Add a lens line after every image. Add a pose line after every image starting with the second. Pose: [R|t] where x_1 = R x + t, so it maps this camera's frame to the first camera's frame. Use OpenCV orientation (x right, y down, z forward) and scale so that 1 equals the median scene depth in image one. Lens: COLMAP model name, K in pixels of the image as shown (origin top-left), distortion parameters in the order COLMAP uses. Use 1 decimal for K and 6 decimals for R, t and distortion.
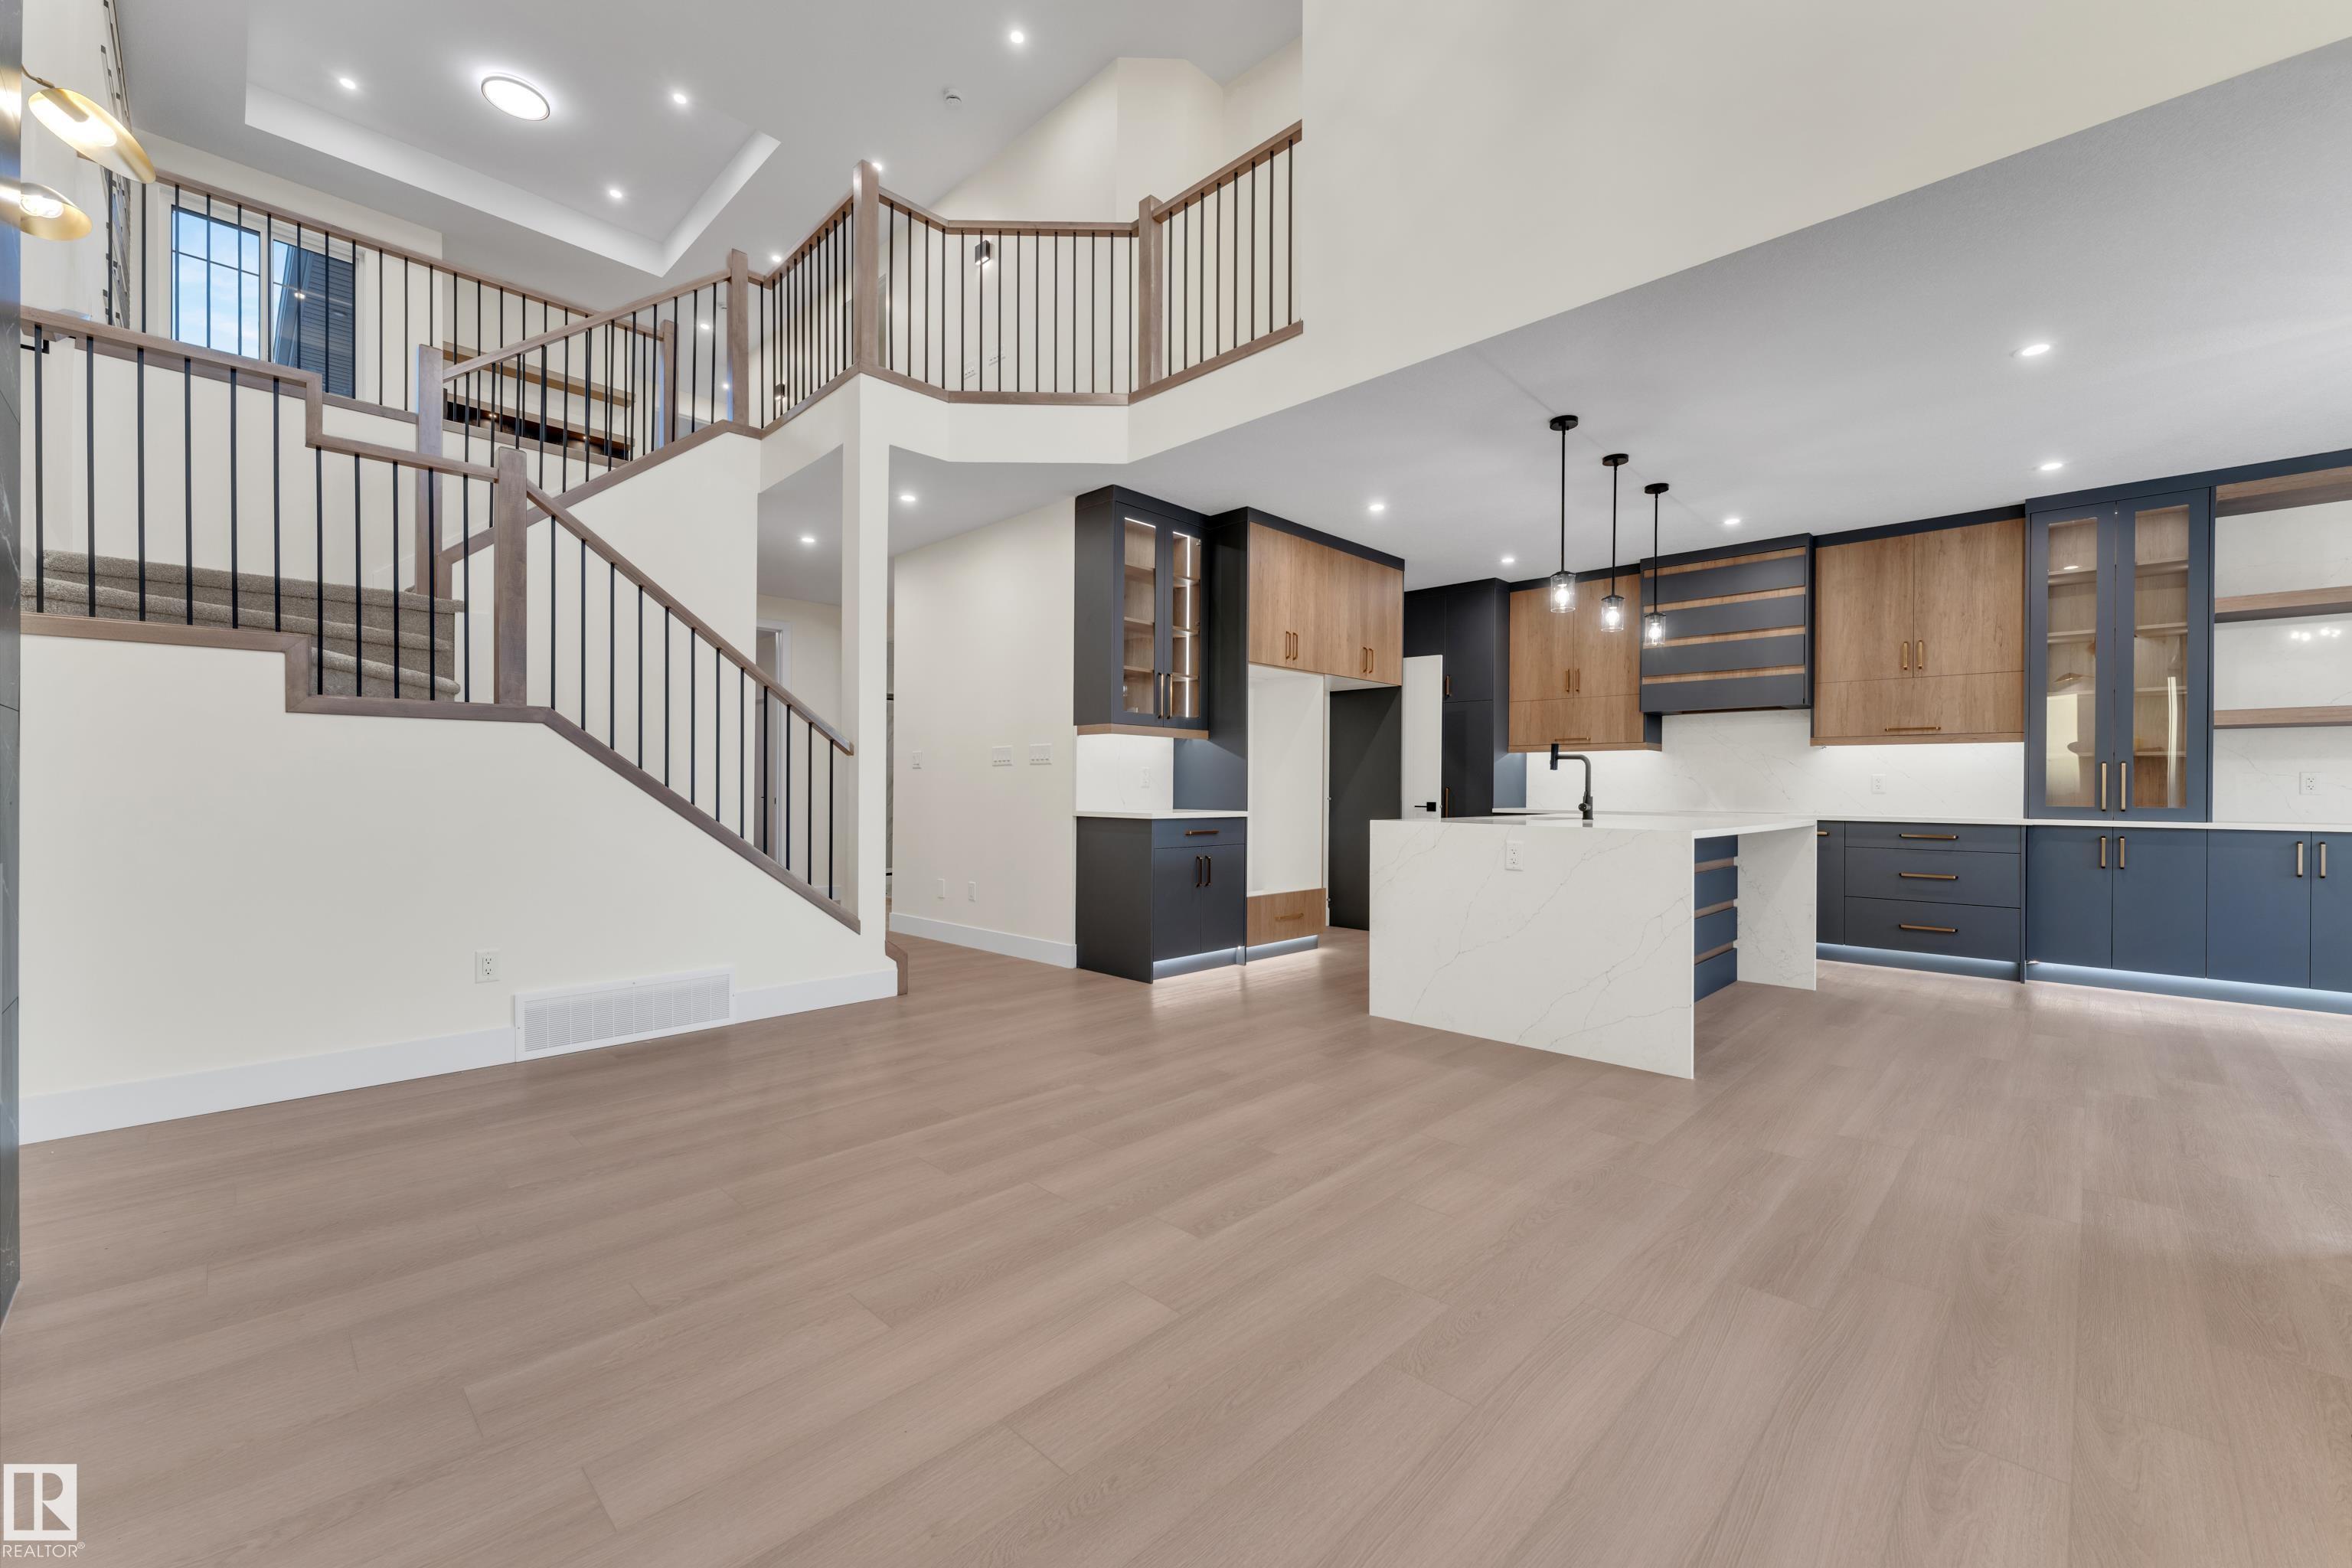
lens RADIAL K [[937.8, 0, 1175.6], [0, 937.8, 789.3], [0, 0, 1]] dist [0.002015, -0.000809]
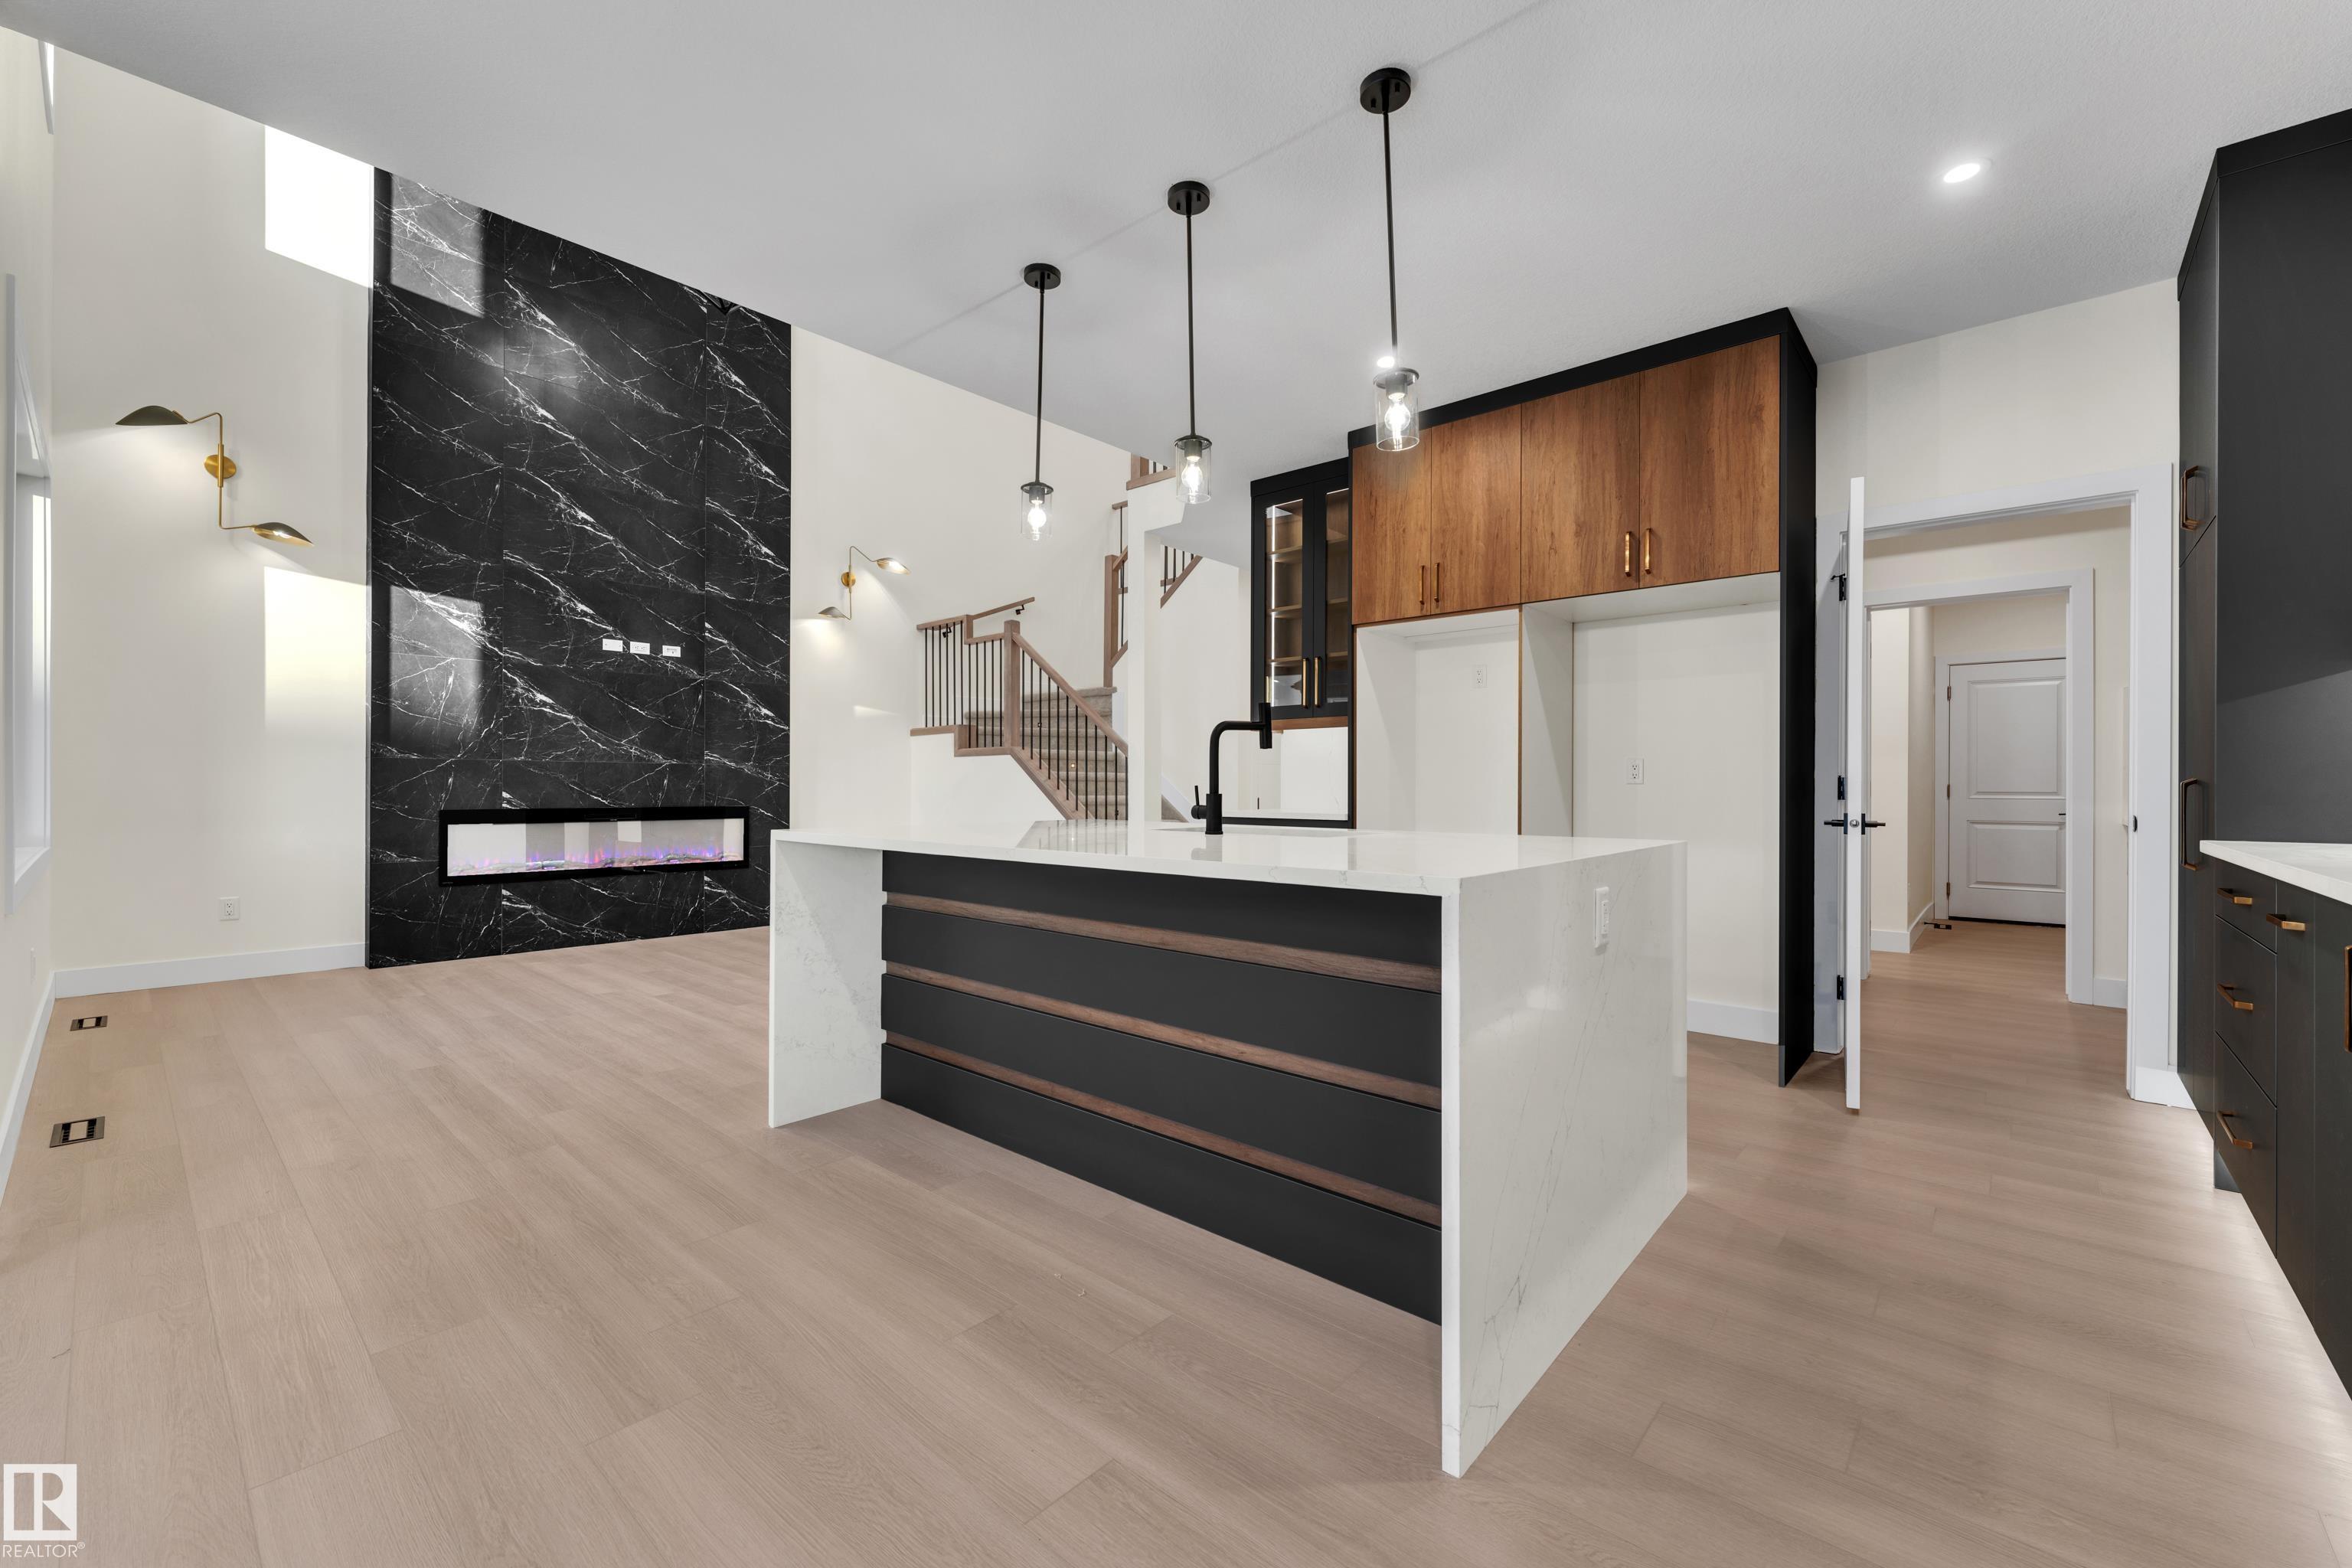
lens RADIAL K [[947.9, 0, 1174.2], [0, 947.9, 785.9], [0, 0, 1]] dist [0.001136, 0.000326]
pose [[0.047911, -0.006797, -0.998829, 0.883634], [-0.002482, 0.999973, -0.006924, 0.005797], [0.998849, 0.002811, 0.047892, 0.823175]]
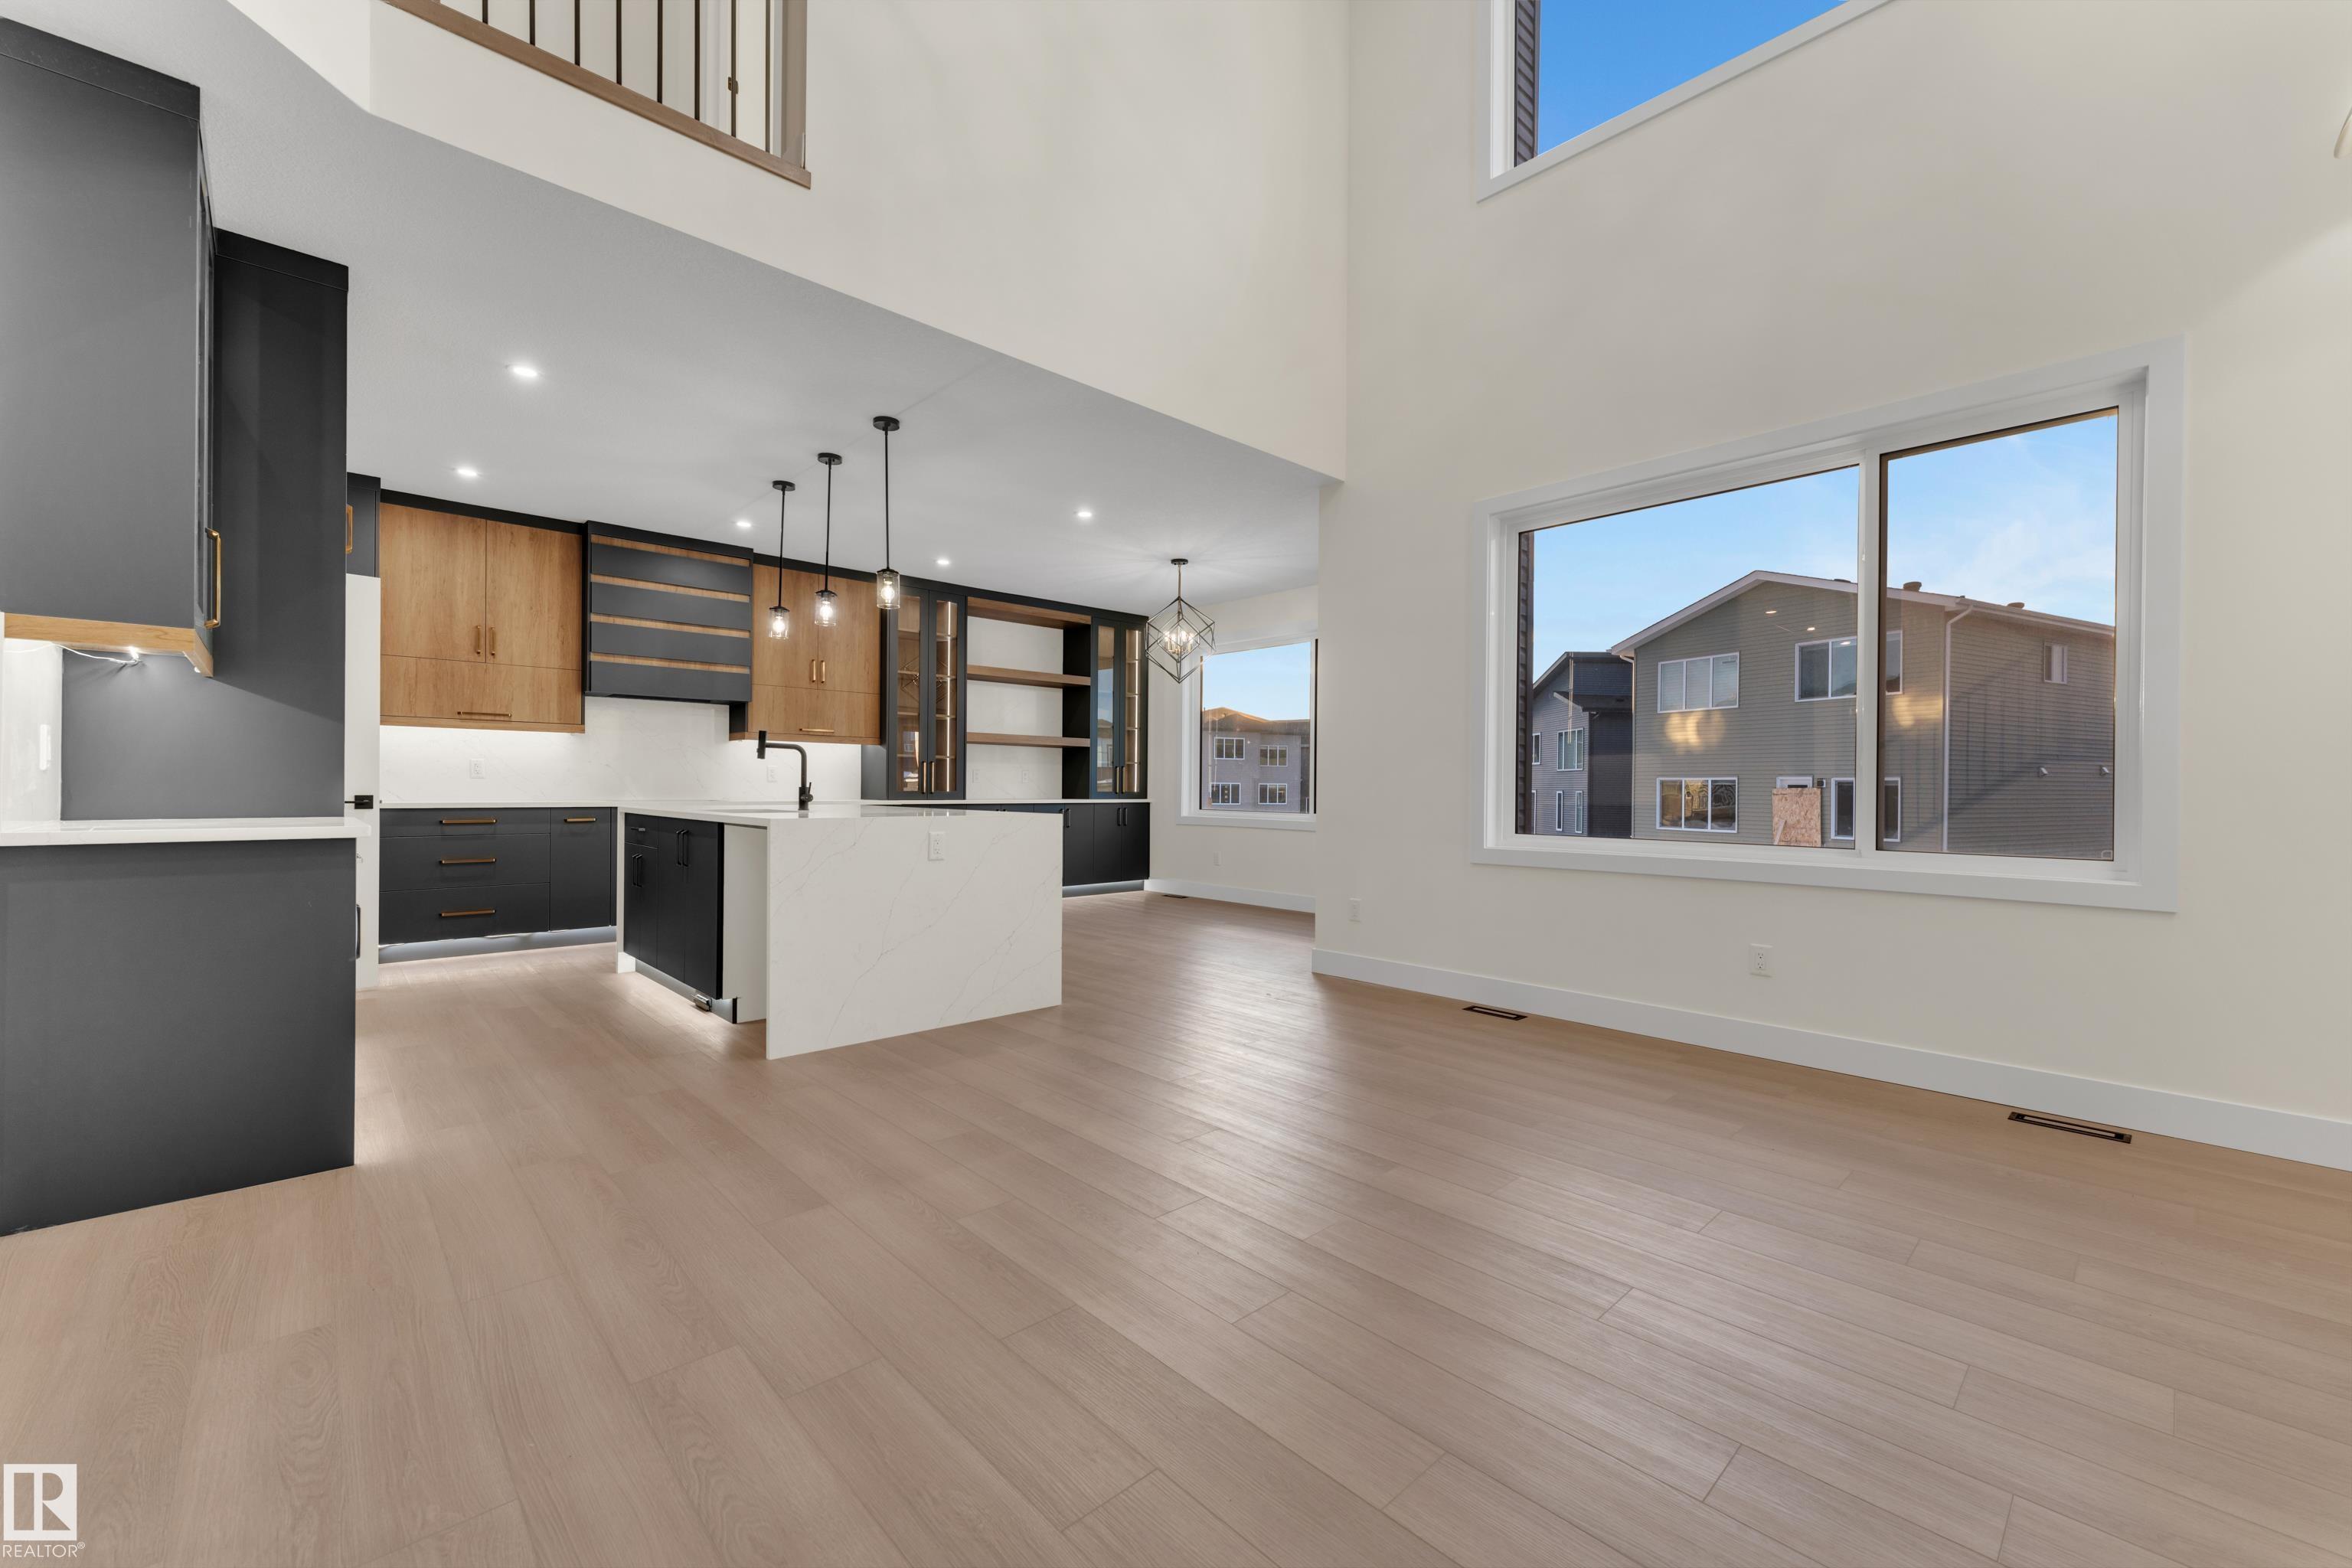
lens RADIAL K [[937.8, 0, 1175.6], [0, 937.8, 789.3], [0, 0, 1]] dist [0.002015, -0.000809]
pose [[0.042988, -0.009753, 0.999028, -0.464055], [-0.008803, 0.999910, 0.010140, -0.003029], [-0.999037, -0.009231, 0.042898, 0.490809]]
